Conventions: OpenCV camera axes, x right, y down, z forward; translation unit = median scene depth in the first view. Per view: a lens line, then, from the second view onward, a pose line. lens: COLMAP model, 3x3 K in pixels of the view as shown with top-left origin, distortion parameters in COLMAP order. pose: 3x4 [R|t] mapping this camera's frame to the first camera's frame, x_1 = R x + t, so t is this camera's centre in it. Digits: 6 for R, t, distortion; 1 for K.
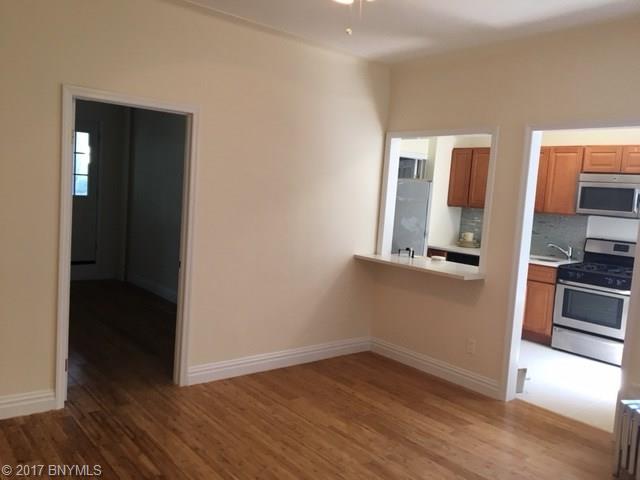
lens RADIAL K [[551.9, 0, 316.9], [0, 551.9, 240.1], [0, 0, 1]] dist [0.056924, -0.055791]
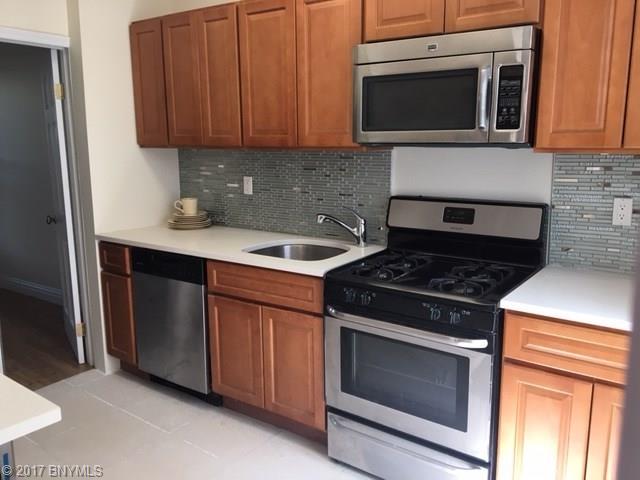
lens RADIAL K [[551.9, 0, 321.1], [0, 551.9, 240.8], [0, 0, 1]] dist [0.056924, -0.055791]
pose [[0.968375, -0.107575, 0.225116, 0.336013], [0.086160, 0.990952, 0.102910, -0.020390], [-0.234150, -0.080259, 0.968882, 0.594517]]
